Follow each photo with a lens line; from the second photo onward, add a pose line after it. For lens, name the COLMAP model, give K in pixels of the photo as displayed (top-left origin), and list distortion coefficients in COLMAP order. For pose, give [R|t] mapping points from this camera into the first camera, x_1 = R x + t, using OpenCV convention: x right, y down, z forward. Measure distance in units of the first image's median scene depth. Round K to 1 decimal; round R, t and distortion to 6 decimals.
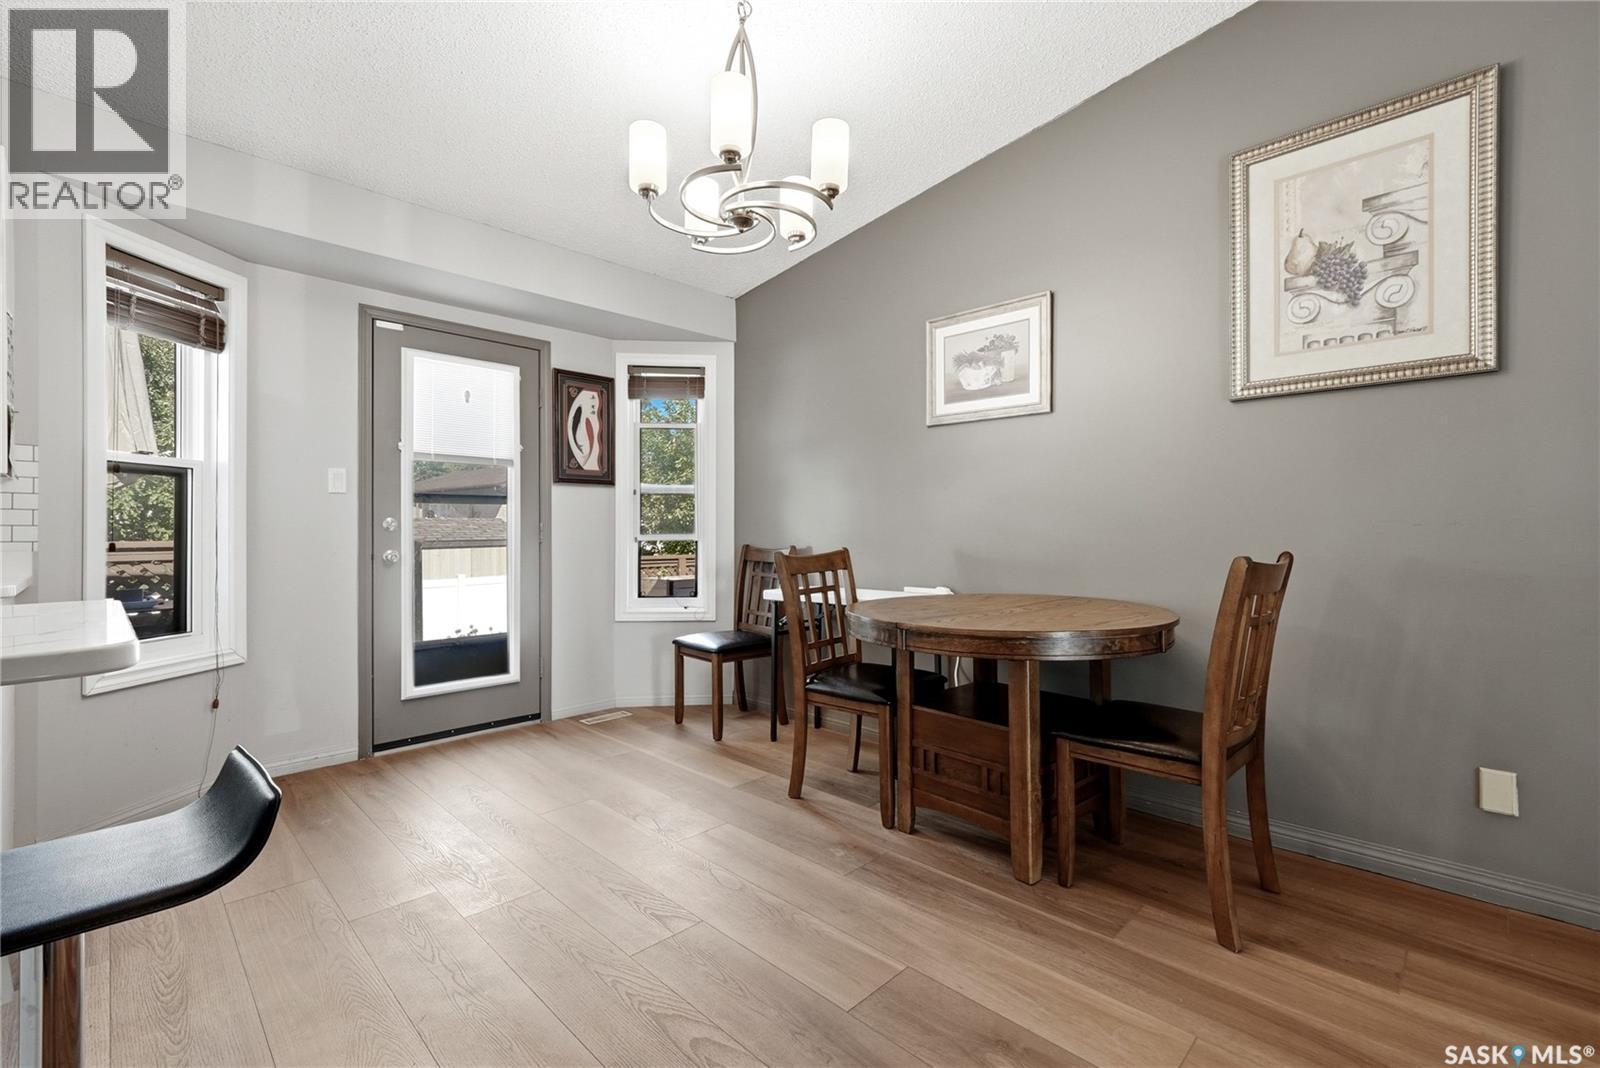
lens RADIAL K [[682.8, 0, 799.5], [0, 682.8, 533.9], [0, 0, 1]] dist [0.001384, 0.000463]
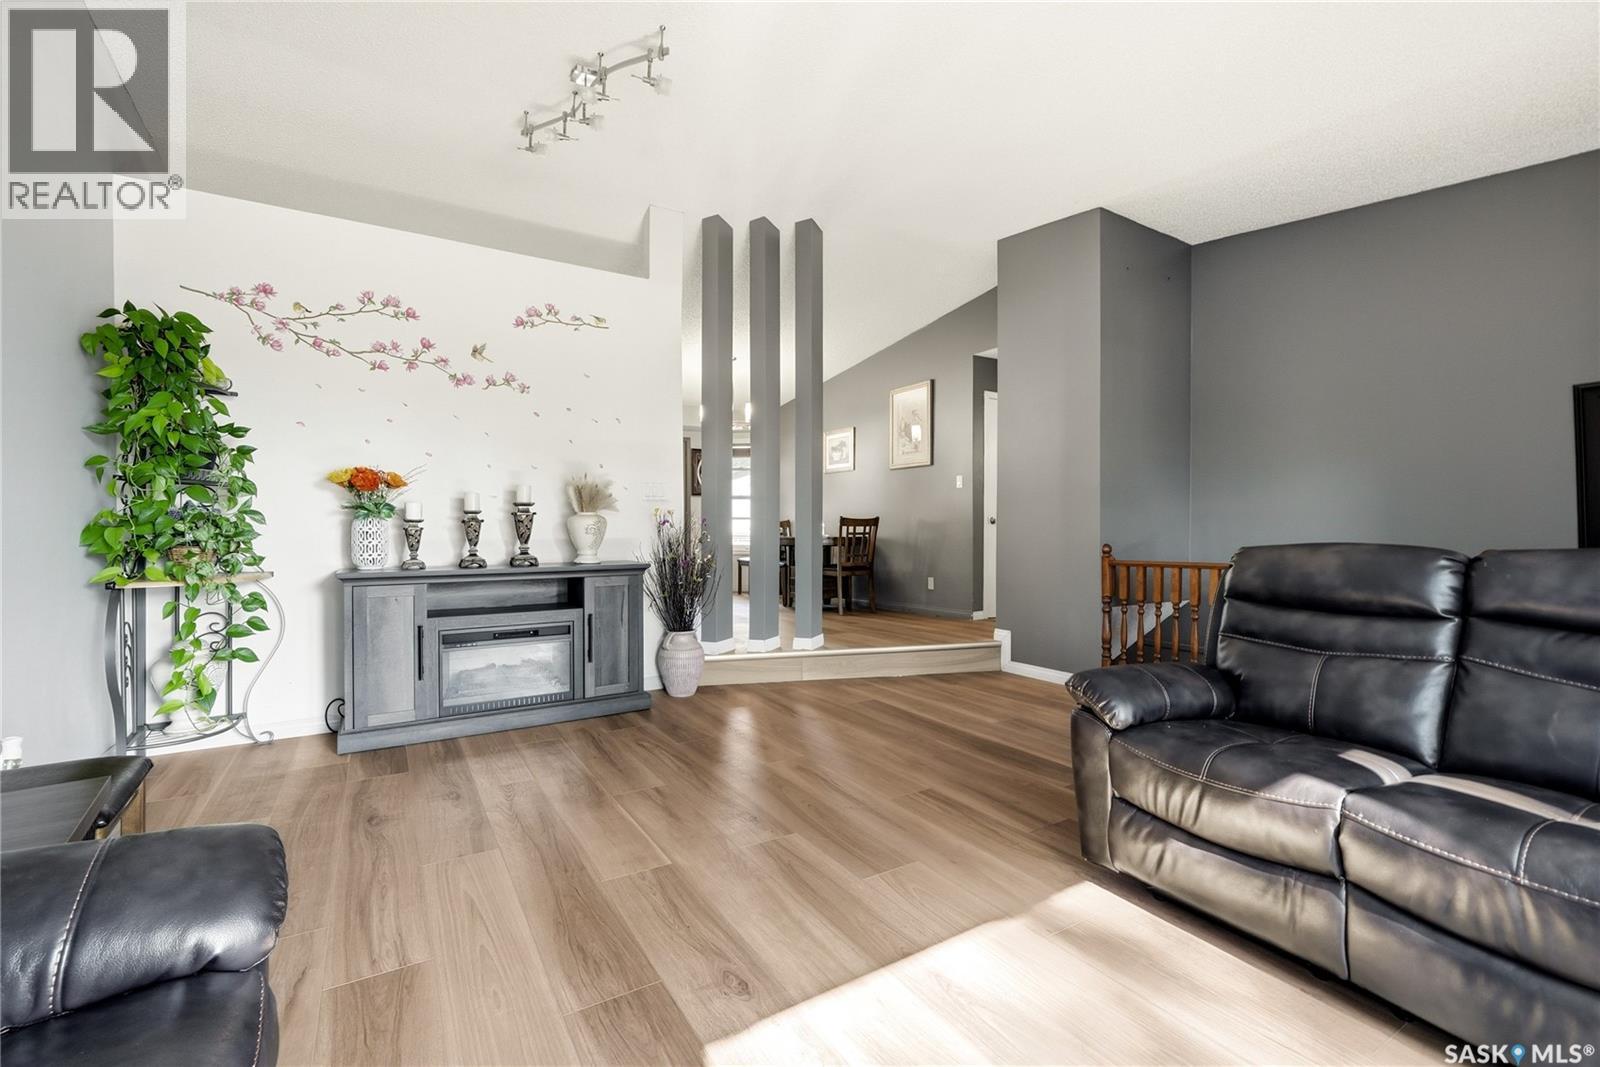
lens RADIAL K [[682.8, 0, 801.0], [0, 682.8, 530.3], [0, 0, 1]] dist [0.001384, 0.000463]
pose [[0.972464, -0.004480, -0.233011, 0.770465], [0.005601, 0.999976, 0.004151, 0.051239], [0.232987, -0.005342, 0.972465, -1.684356]]
